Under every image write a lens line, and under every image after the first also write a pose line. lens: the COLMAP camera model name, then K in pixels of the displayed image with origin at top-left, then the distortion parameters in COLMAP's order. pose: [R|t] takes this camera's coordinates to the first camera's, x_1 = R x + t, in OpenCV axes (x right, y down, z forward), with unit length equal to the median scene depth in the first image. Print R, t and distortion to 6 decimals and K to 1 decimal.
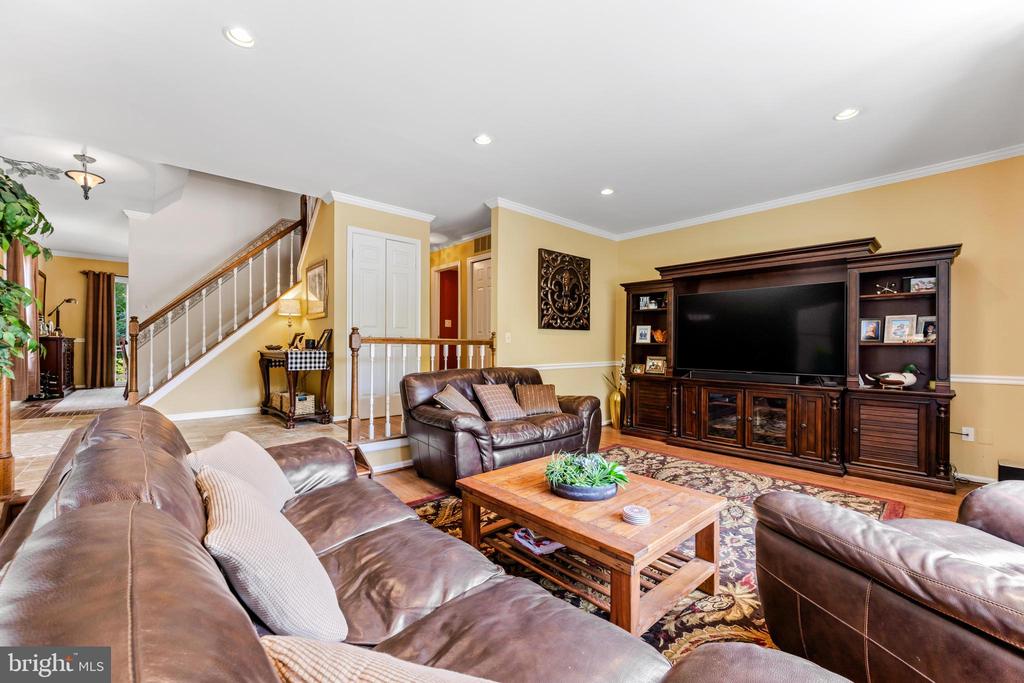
lens RADIAL K [[417.4, 0, 514.7], [0, 417.4, 343.1], [0, 0, 1]] dist [0.000722, 0.000203]
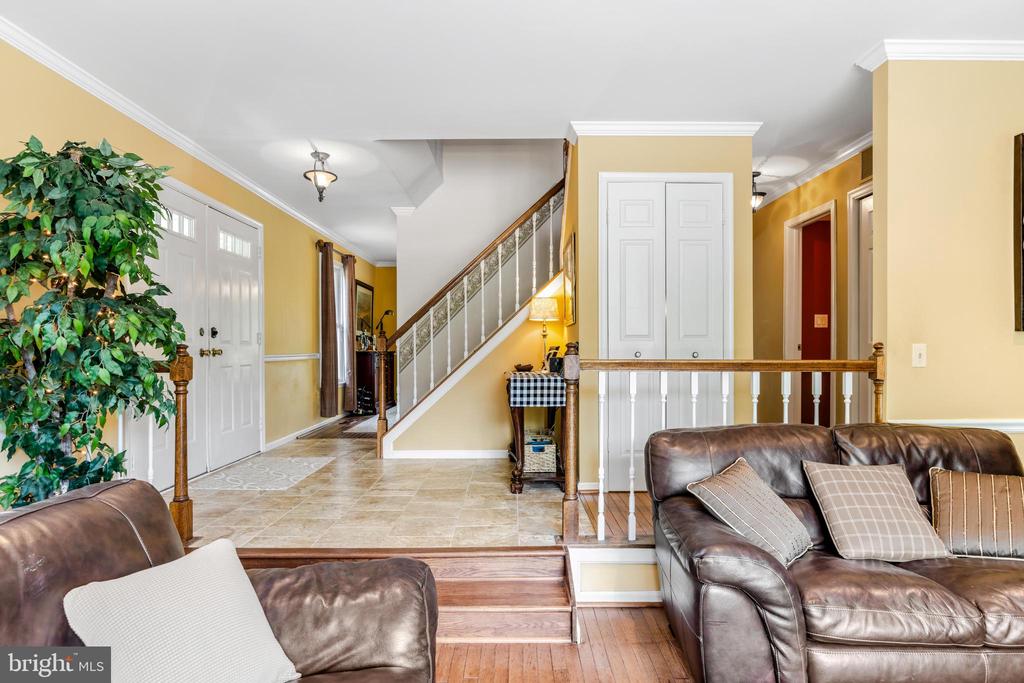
lens RADIAL K [[590.4, 0, 513.5], [0, 590.4, 350.6], [0, 0, 1]] dist [-0.017073, 0.003670]
pose [[0.741628, -0.002717, -0.670806, 0.089828], [0.008211, 0.999954, 0.005028, -0.026895], [0.670762, -0.009237, 0.741616, 0.290336]]
